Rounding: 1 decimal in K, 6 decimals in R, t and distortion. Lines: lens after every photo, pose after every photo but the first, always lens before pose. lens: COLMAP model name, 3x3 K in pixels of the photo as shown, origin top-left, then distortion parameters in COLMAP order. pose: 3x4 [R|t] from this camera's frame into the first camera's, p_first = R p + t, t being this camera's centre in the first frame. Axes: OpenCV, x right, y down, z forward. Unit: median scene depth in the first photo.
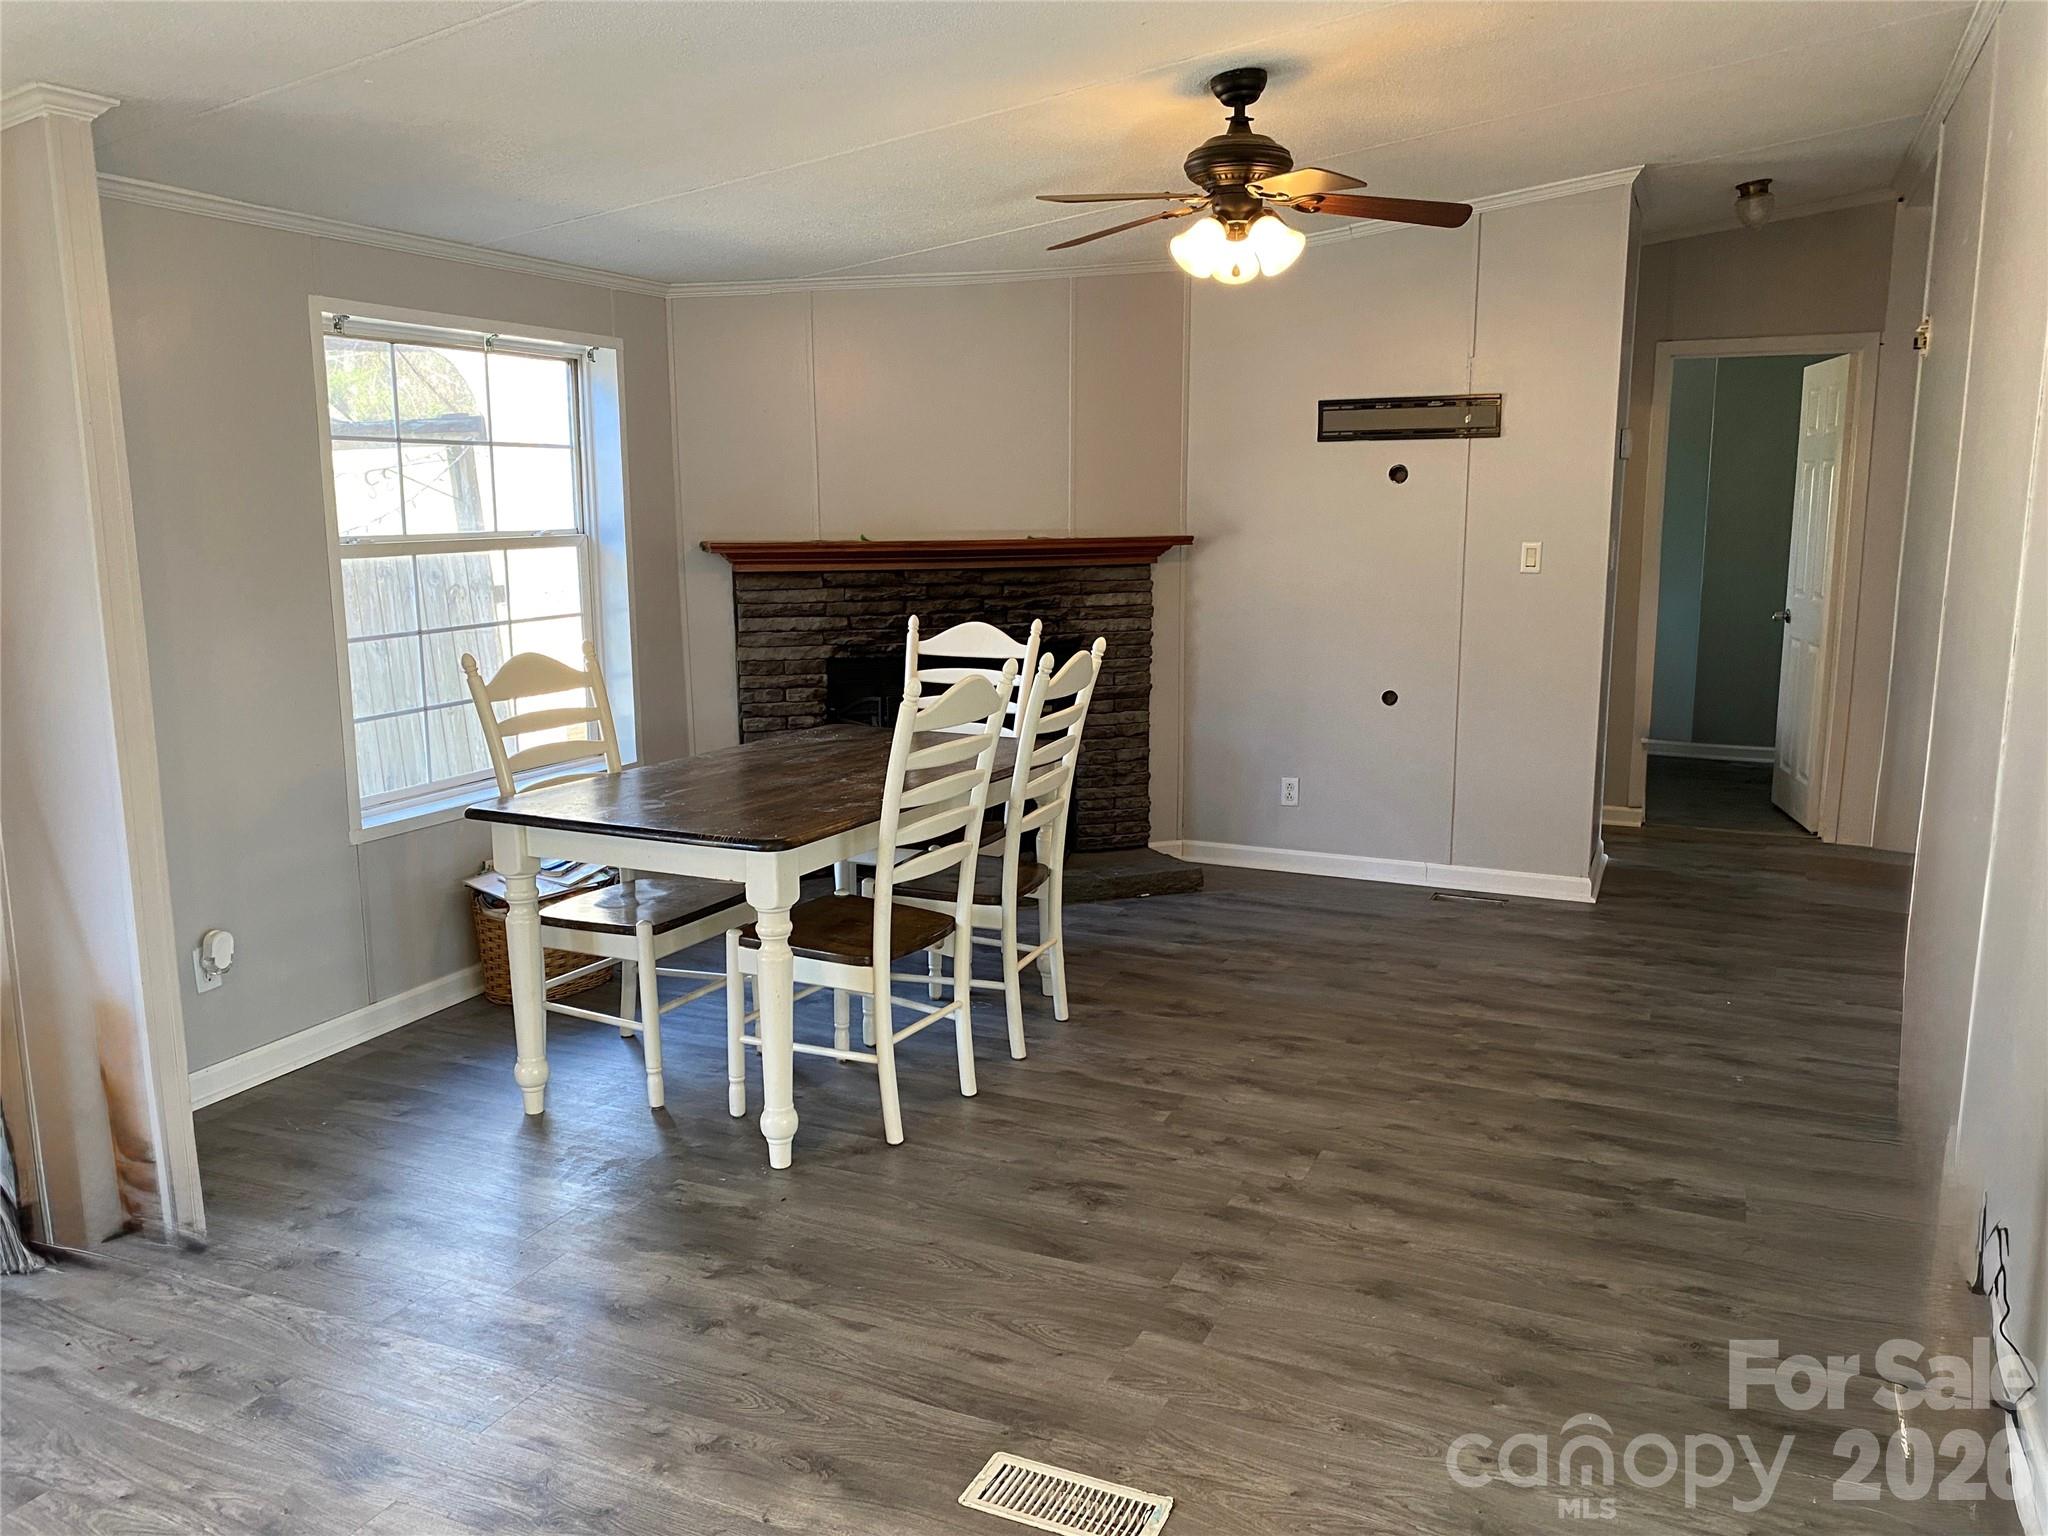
lens RADIAL K [[1549.2, 0, 1024.0], [0, 1549.2, 768.0], [0, 0, 1]] dist [-0.004884, 0.008852]
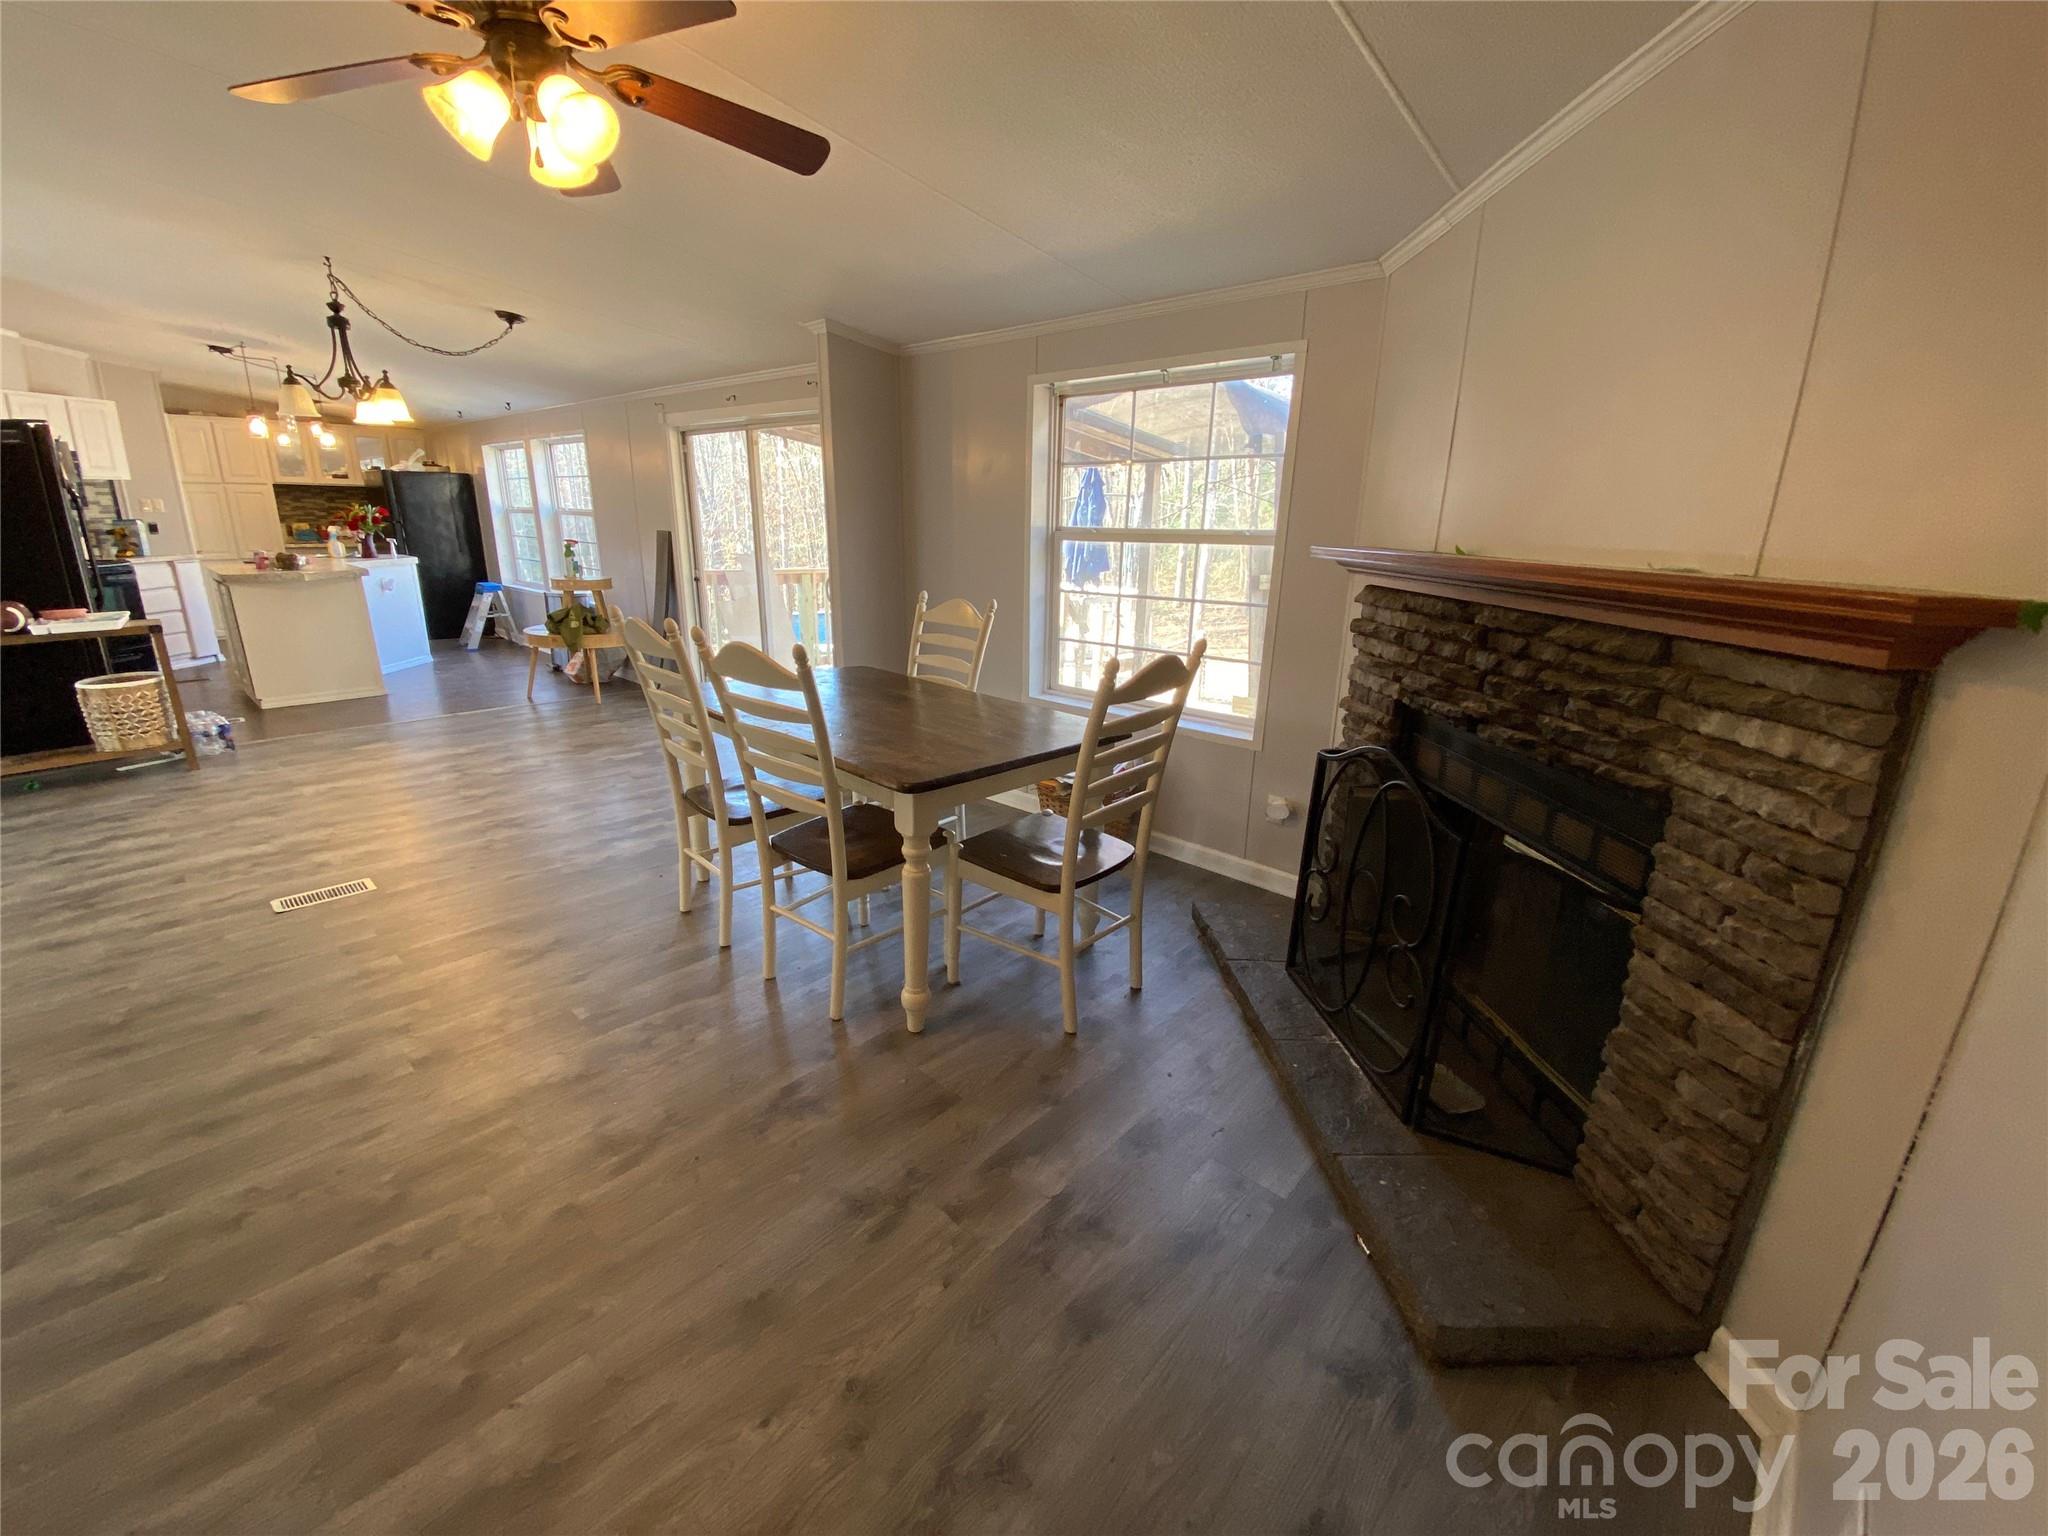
lens RADIAL K [[847.3, 0, 1002.7], [0, 847.3, 766.5], [0, 0, 1]] dist [-0.000308, -0.000329]
pose [[-0.327209, 0.268856, -0.905898, 0.292571], [-0.160248, 0.928998, 0.333593, -0.129432], [0.931265, 0.254323, -0.260893, 0.791560]]
